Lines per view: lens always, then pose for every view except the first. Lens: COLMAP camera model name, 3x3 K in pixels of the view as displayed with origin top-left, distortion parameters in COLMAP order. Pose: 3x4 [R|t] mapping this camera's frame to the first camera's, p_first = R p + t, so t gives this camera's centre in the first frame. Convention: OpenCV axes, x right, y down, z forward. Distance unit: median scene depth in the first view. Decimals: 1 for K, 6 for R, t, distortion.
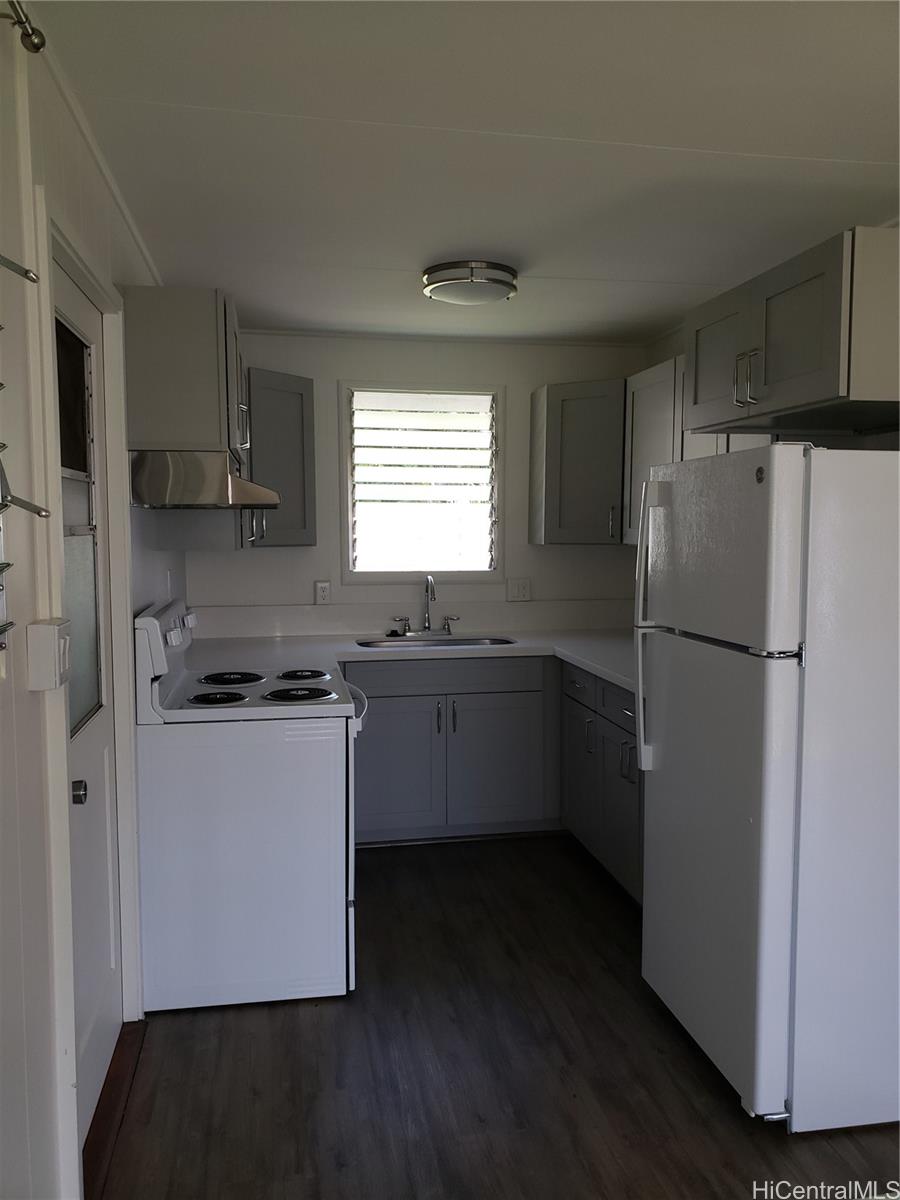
lens RADIAL K [[919.9, 0, 445.9], [0, 919.9, 648.8], [0, 0, 1]] dist [-0.001074, -0.005114]
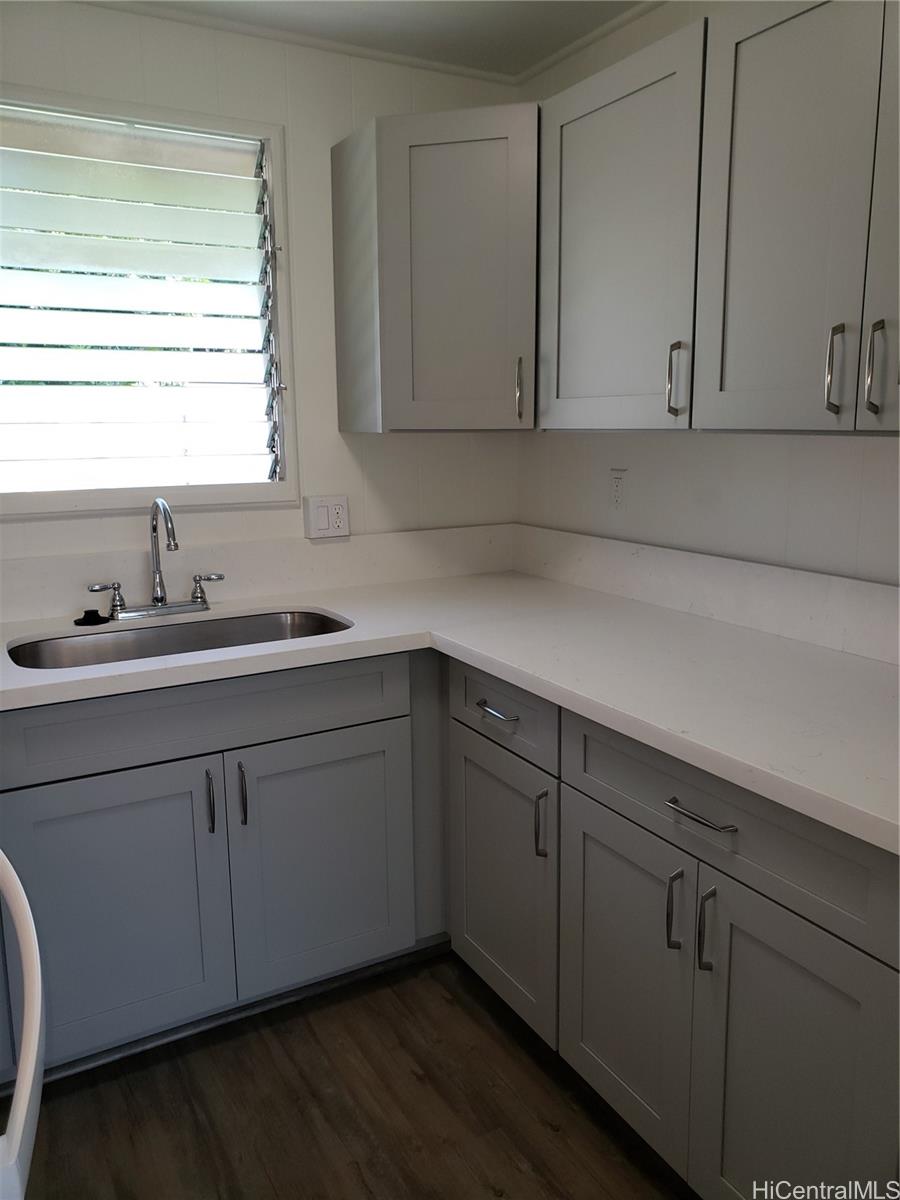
lens RADIAL K [[902.6, 0, 450.0], [0, 902.6, 600.0], [0, 0, 1]] dist [-0.008077, -0.008040]
pose [[0.942282, -0.068733, 0.327688, -0.052433], [0.046916, 0.996151, 0.074035, -0.083679], [-0.331516, -0.054388, 0.941881, 0.771213]]
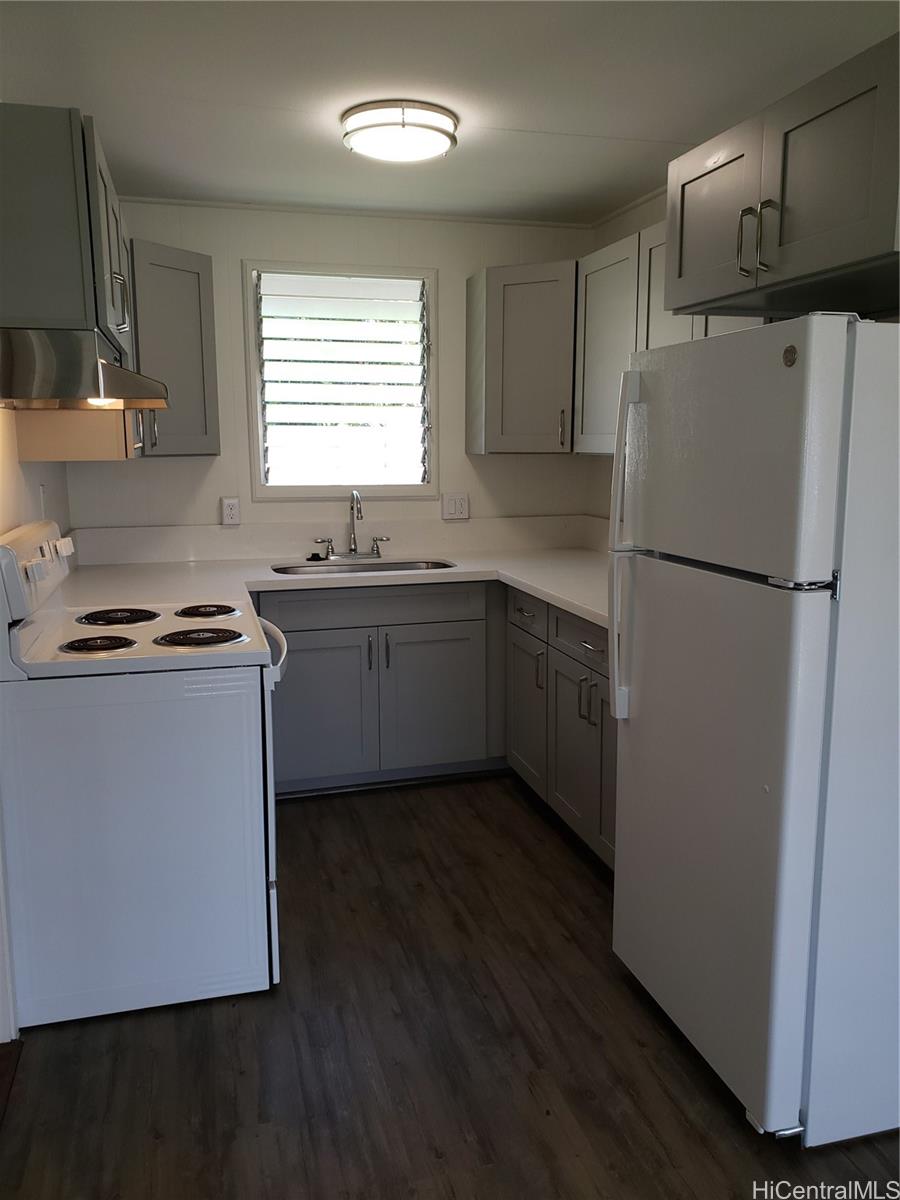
lens RADIAL K [[955.1, 0, 453.7], [0, 955.1, 620.7], [0, 0, 1]] dist [0.047649, -0.053346]
pose [[0.995830, -0.019878, 0.089033, -0.011754], [0.014813, 0.998253, 0.057193, -0.010098], [-0.090014, -0.055636, 0.994385, 0.127767]]
